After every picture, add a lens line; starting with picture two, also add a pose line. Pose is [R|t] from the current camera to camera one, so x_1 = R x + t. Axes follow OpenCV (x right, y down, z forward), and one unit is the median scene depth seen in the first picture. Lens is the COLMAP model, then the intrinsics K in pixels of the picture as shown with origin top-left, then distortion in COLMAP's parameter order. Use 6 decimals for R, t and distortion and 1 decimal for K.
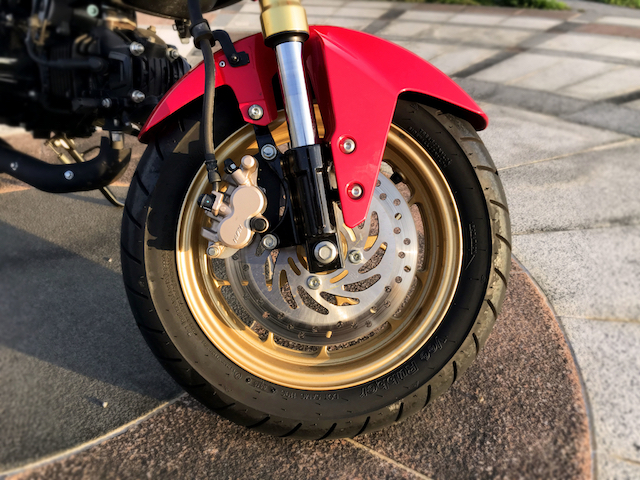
lens RADIAL K [[530.4, 0, 322.1], [0, 530.4, 234.5], [0, 0, 1]] dist [-0.001638, -0.000807]
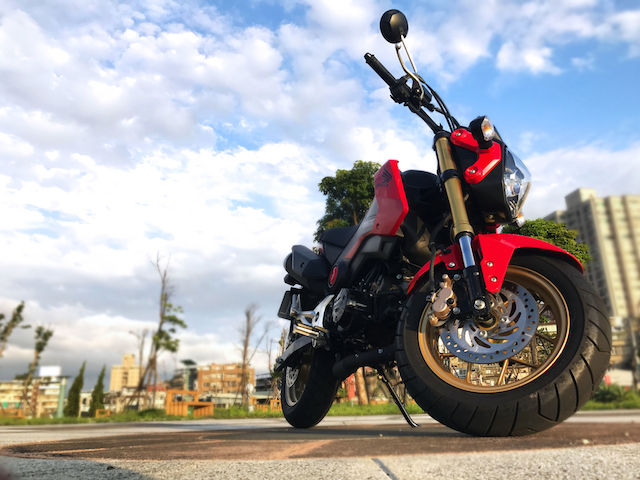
lens RADIAL K [[528.9, 0, 318.7], [0, 528.9, 235.7], [0, 0, 1]] dist [0.006003, -0.009628]
pose [[0.836737, -0.227532, -0.498096, 0.519614], [-0.201066, 0.718404, -0.665934, 1.217771], [0.509355, 0.657362, 0.555367, -0.604733]]
